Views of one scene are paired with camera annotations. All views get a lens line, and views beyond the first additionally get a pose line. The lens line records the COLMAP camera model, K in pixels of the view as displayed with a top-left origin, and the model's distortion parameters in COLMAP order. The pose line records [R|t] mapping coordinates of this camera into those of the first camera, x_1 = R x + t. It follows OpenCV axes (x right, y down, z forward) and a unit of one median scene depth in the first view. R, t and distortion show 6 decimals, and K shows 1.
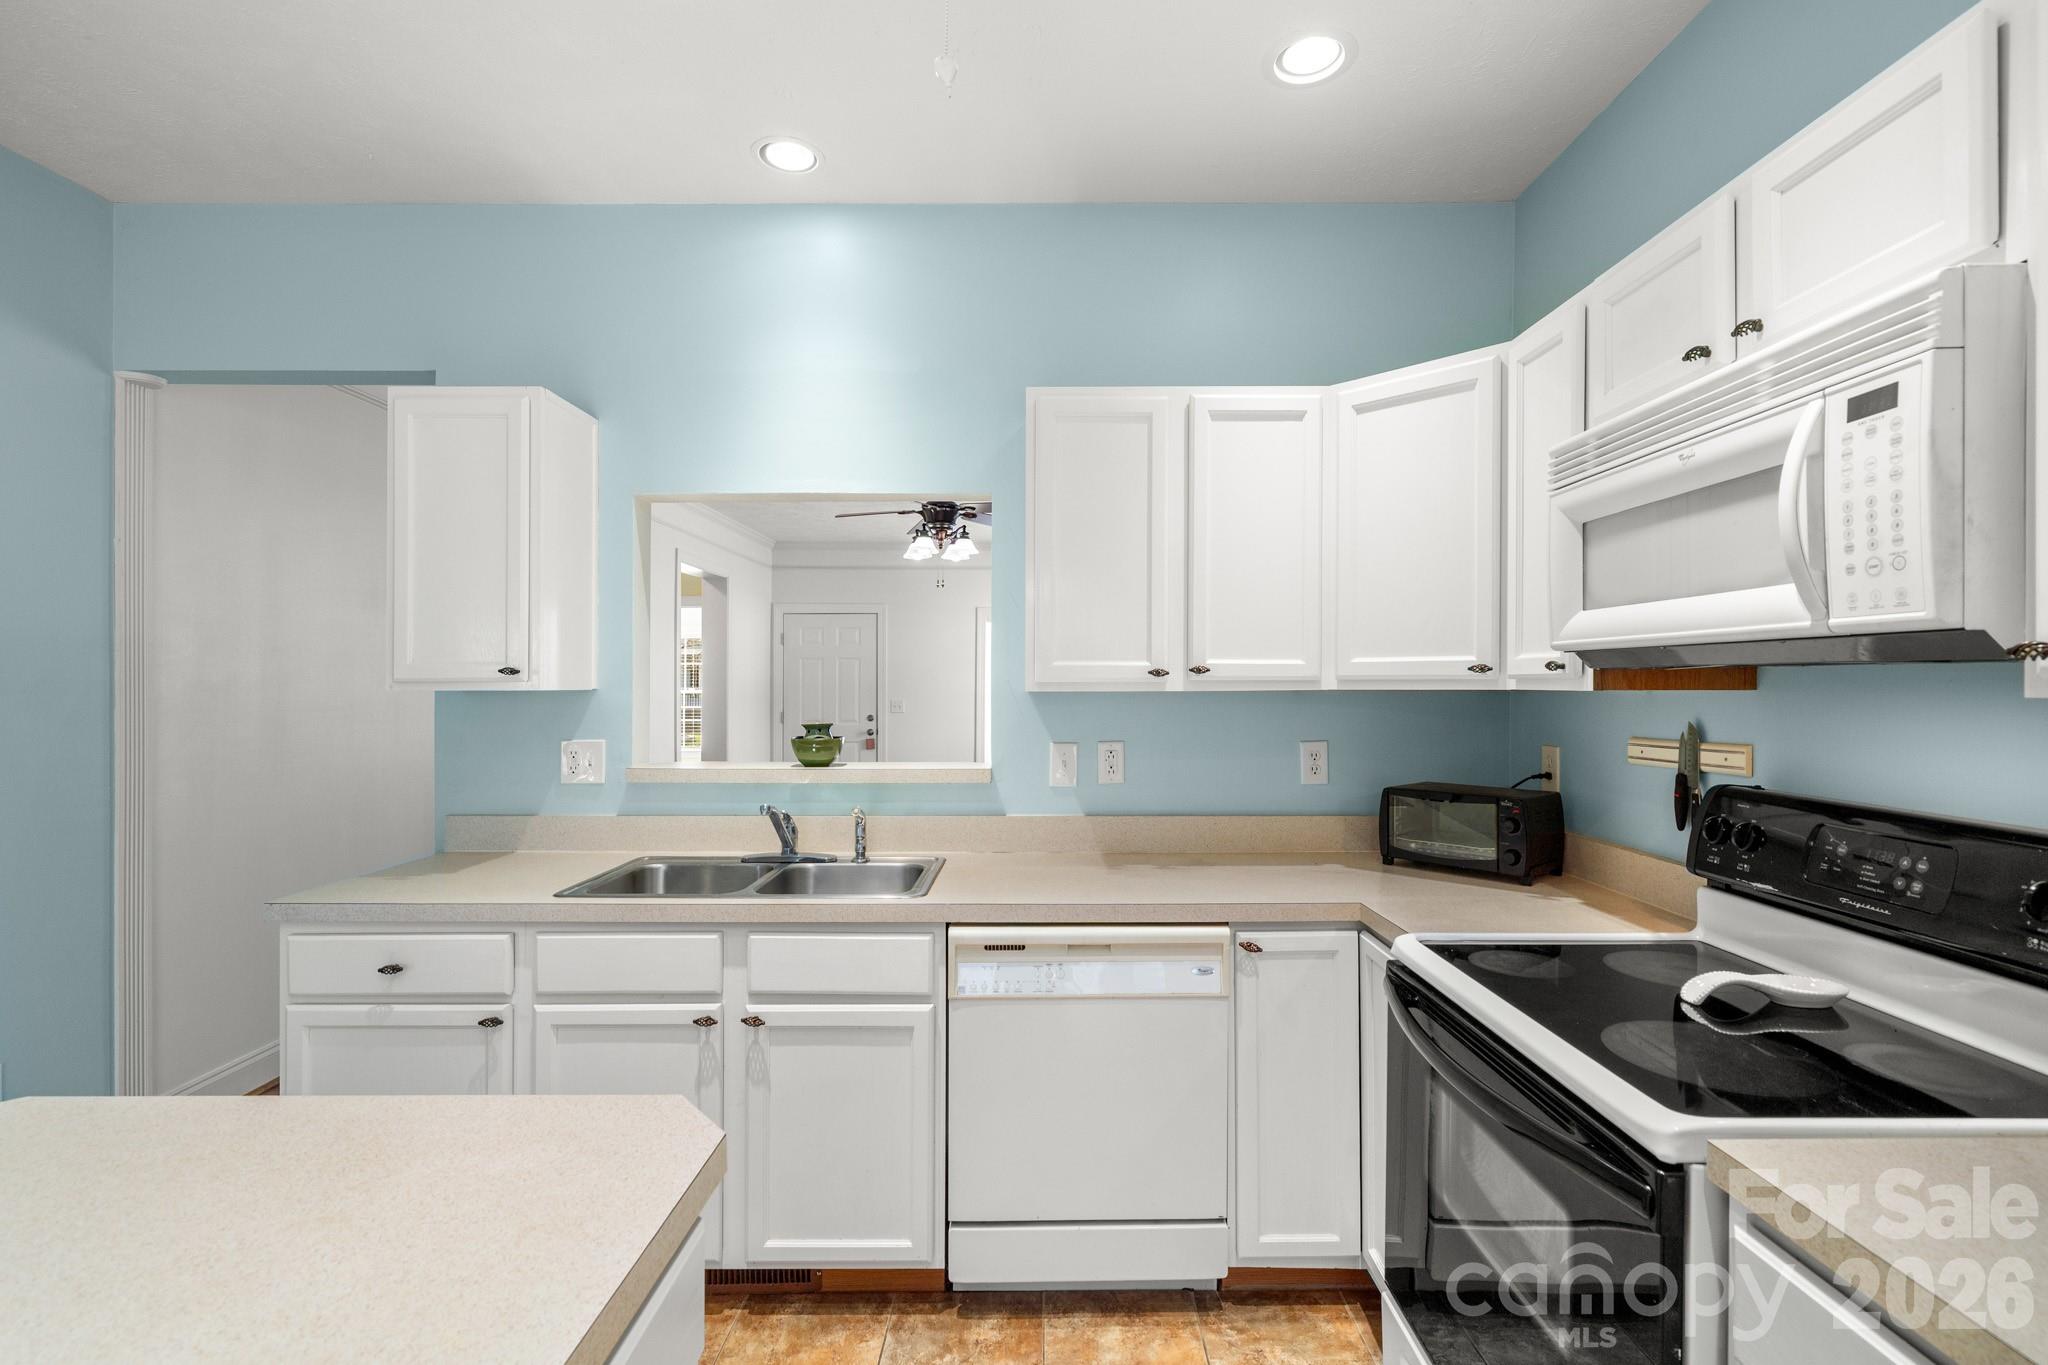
lens RADIAL K [[924.4, 0, 1043.8], [0, 924.4, 683.5], [0, 0, 1]] dist [0.000463, 0.000010]
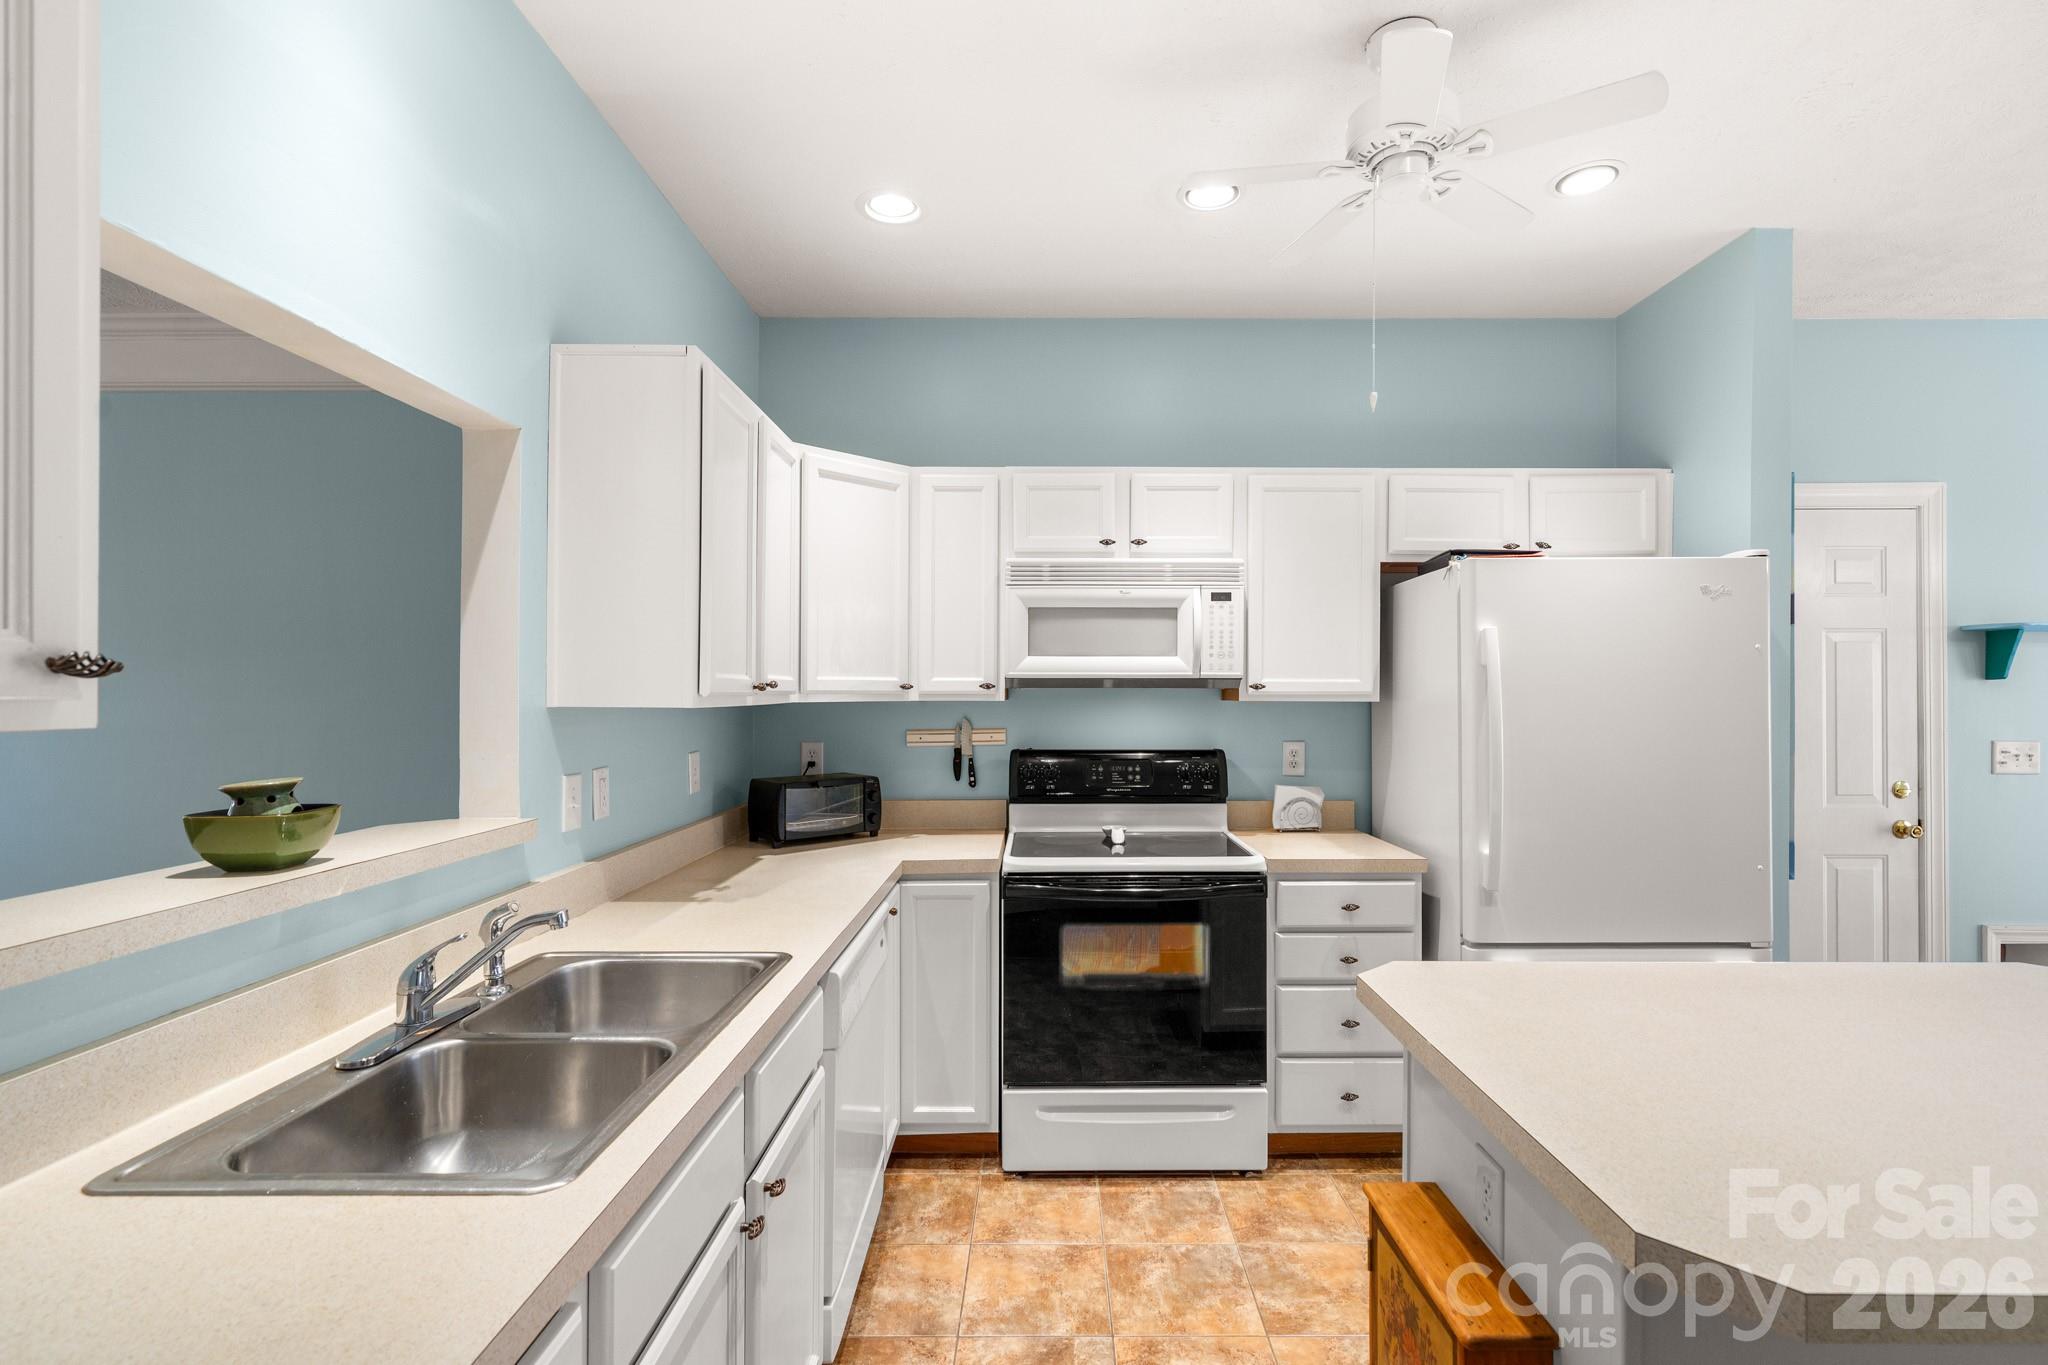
lens RADIAL K [[924.4, 0, 1042.4], [0, 924.4, 692.5], [0, 0, 1]] dist [0.000463, 0.000010]
pose [[0.010801, 0.000659, 0.999941, -0.983186], [-0.000269, 1.000000, -0.000656, -0.005244], [-0.999942, -0.000262, 0.010801, 0.772731]]
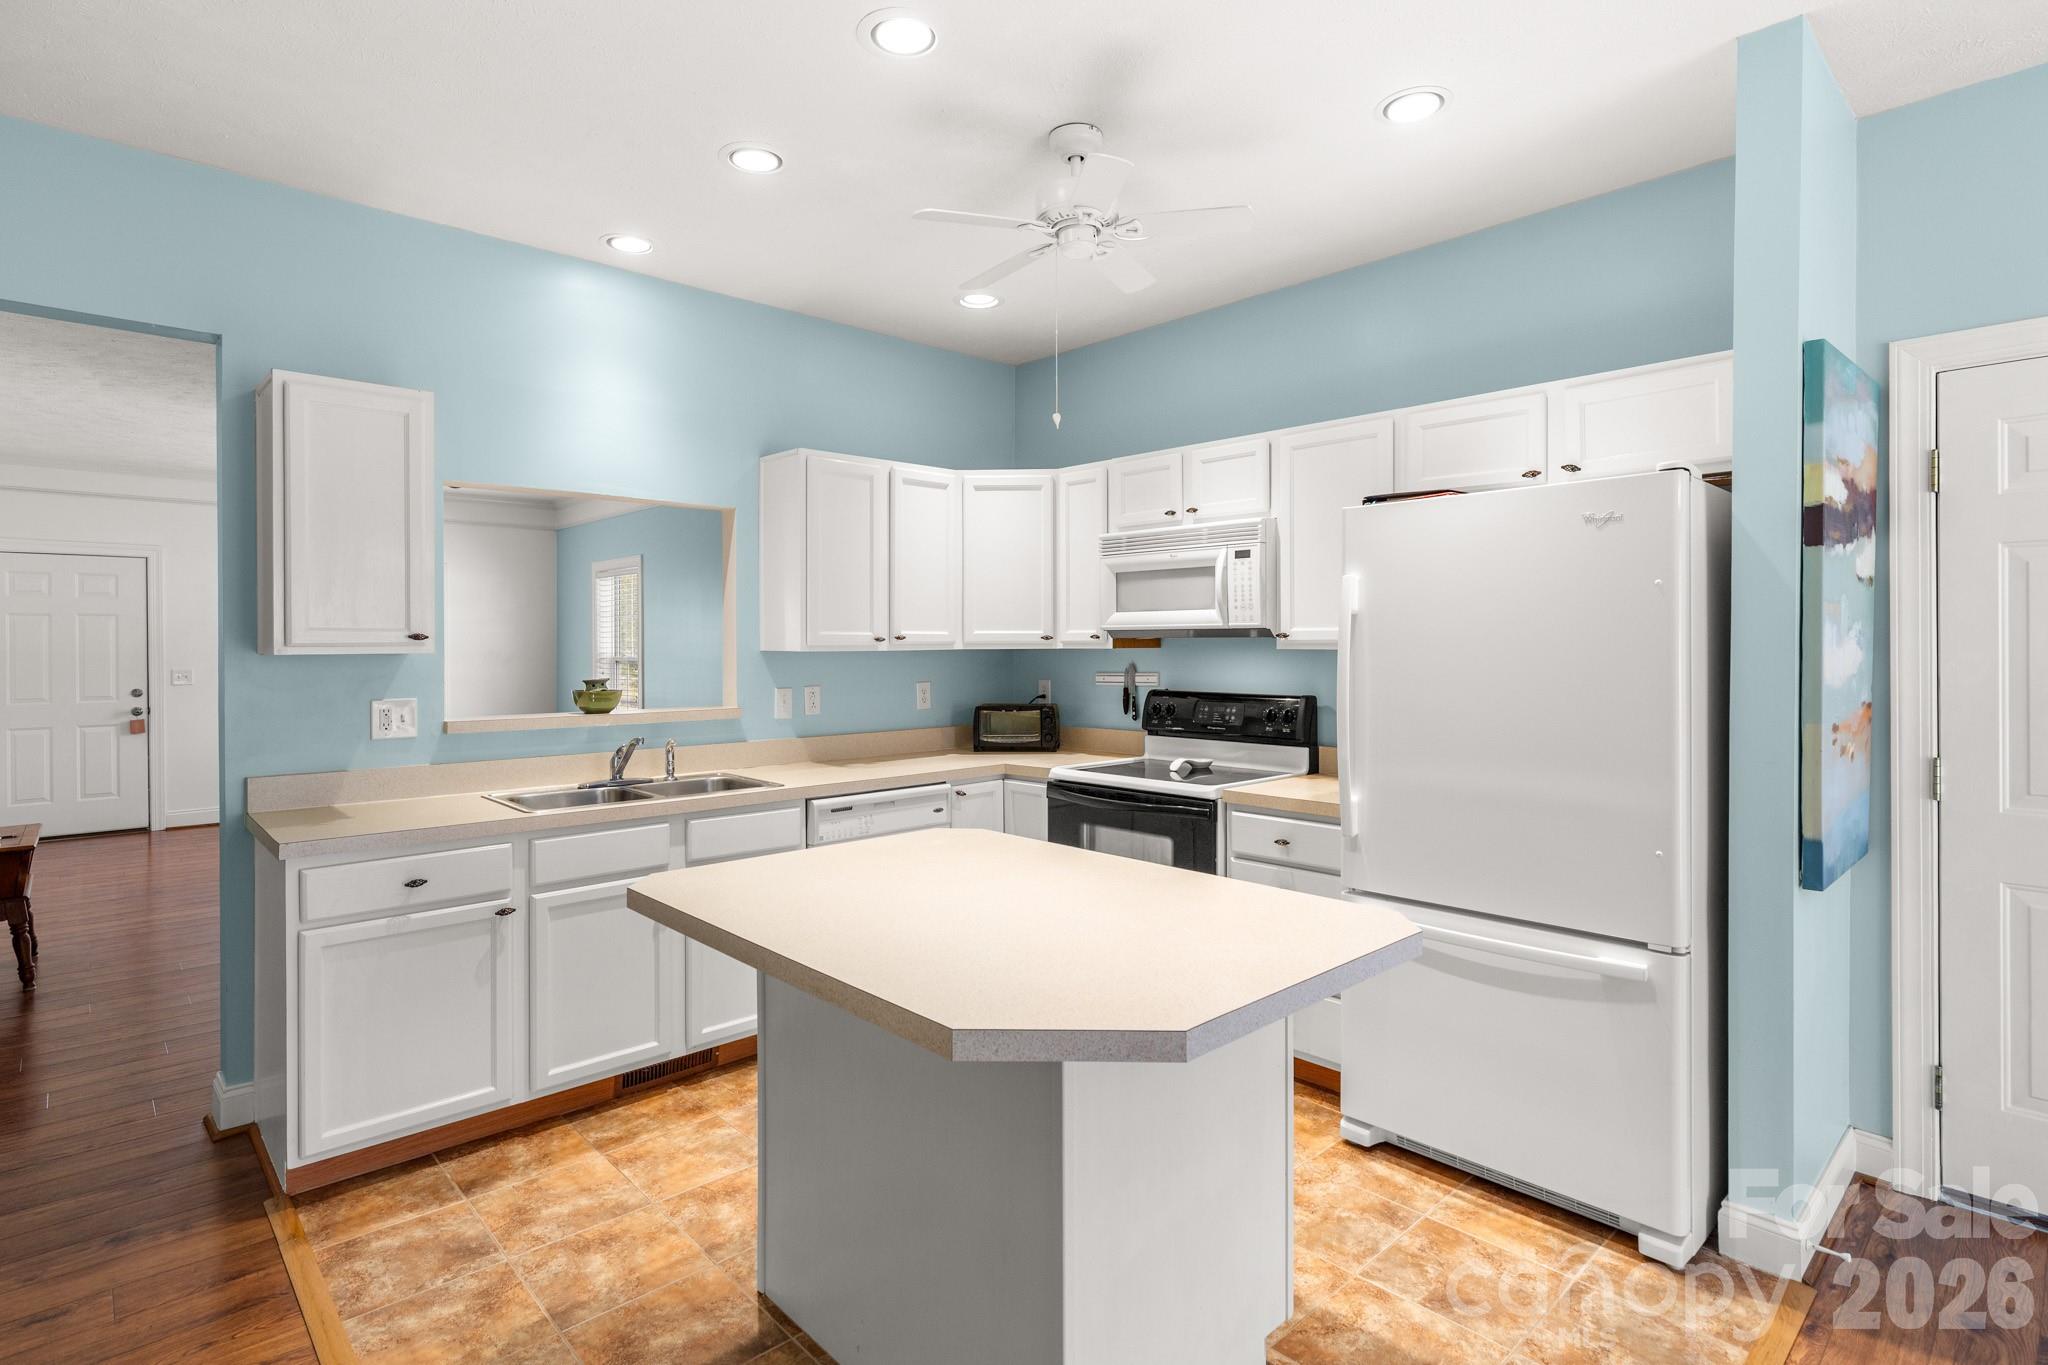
lens RADIAL K [[1005.3, 0, 1007.5], [0, 1005.3, 644.6], [0, 0, 1]] dist [-0.000007, 0.000219]
pose [[0.739129, -0.002413, 0.673560, -0.997393], [0.003323, 0.999994, -0.000064, -0.001589], [-0.673556, 0.002286, 0.739133, -0.488269]]
